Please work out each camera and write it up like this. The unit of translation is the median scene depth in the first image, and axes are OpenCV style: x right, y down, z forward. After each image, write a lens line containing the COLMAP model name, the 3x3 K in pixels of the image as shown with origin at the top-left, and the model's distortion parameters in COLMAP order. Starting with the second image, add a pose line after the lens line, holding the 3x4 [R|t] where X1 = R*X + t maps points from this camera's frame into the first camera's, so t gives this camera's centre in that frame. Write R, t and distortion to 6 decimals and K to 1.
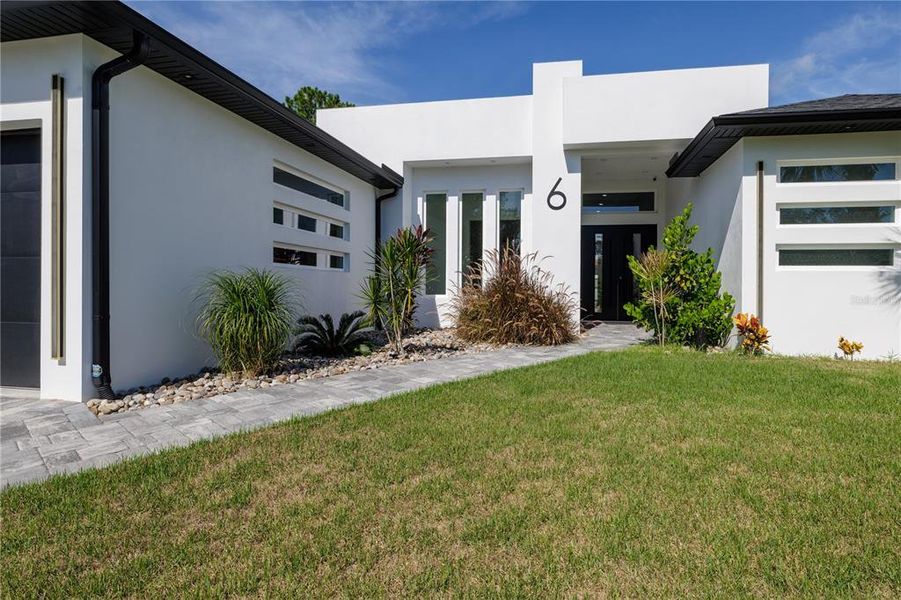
lens RADIAL K [[483.1, 0, 476.2], [0, 483.1, 294.3], [0, 0, 1]] dist [-0.014841, -0.000024]
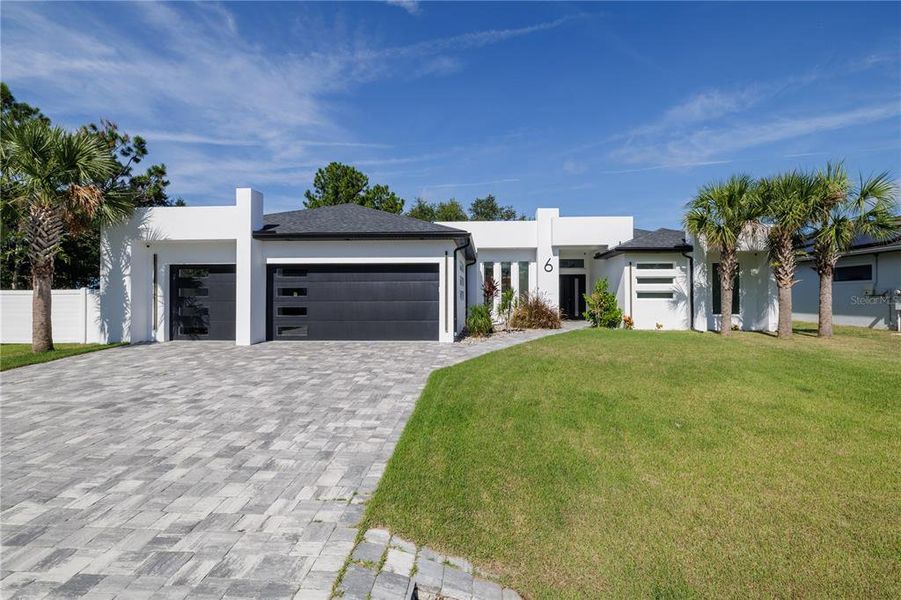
lens RADIAL K [[418.9, 0, 481.8], [0, 418.9, 302.6], [0, 0, 1]] dist [0.001819, -0.000127]
pose [[0.987102, -0.009793, 0.159790, -0.510814], [0.011494, 0.999887, -0.009722, -0.015796], [-0.159677, 0.011434, 0.987103, -0.987742]]
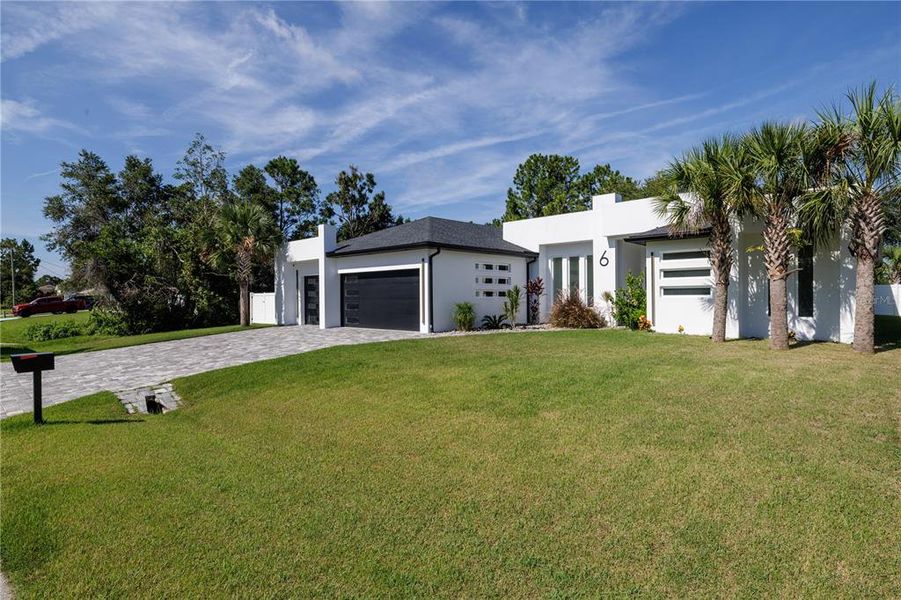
lens RADIAL K [[501.5, 0, 450.5], [0, 501.5, 300.0], [0, 0, 1]] dist [0.018793, 0.000180]
pose [[0.843851, -0.009610, -0.536491, 0.818854], [0.005031, 0.999937, -0.009998, -0.013457], [0.536553, 0.005737, 0.843847, -1.249174]]
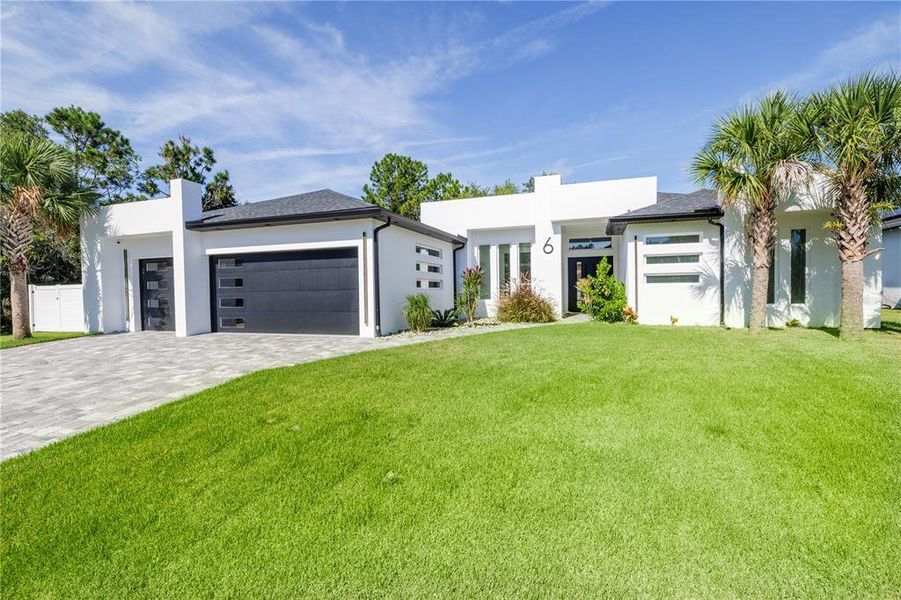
lens RADIAL K [[417.8, 0, 461.4], [0, 417.8, 297.4], [0, 0, 1]] dist [0.000886, 0.000446]
pose [[0.991324, -0.019741, -0.129946, 0.040714], [0.019782, 0.999804, -0.000978, -0.009135], [0.129940, -0.001601, 0.991521, -0.731488]]
